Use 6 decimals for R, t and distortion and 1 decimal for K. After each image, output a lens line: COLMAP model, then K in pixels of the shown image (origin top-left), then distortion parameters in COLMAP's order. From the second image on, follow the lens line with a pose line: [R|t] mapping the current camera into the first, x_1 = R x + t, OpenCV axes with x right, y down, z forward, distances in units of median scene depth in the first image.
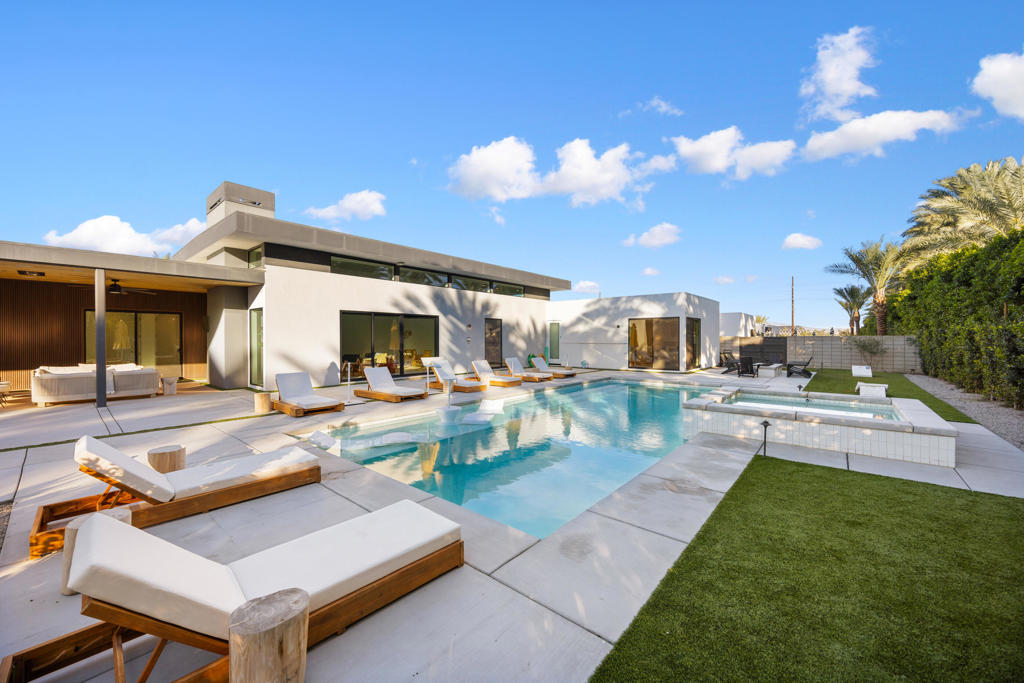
lens RADIAL K [[388.8, 0, 505.9], [0, 388.8, 337.8], [0, 0, 1]] dist [-0.002958, -0.000190]
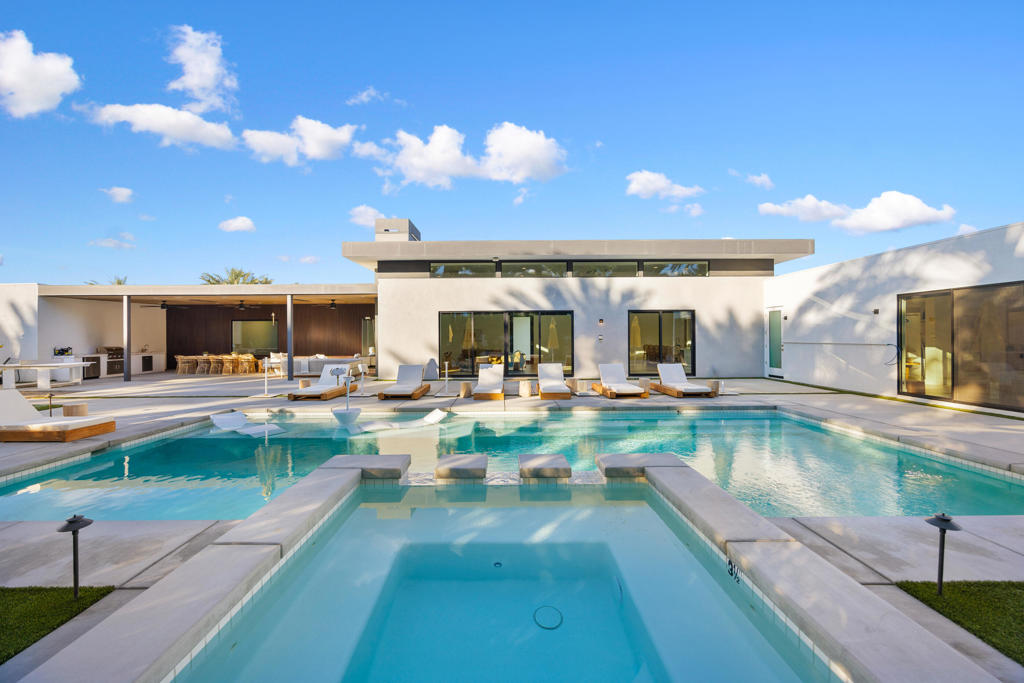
lens RADIAL K [[388.8, 0, 505.9], [0, 388.8, 337.8], [0, 0, 1]] dist [-0.002958, -0.000190]
pose [[0.657735, -0.002351, -0.753246, 0.376431], [0.005120, 0.999986, 0.001350, 0.002176], [0.753232, -0.004745, 0.657737, 0.306238]]
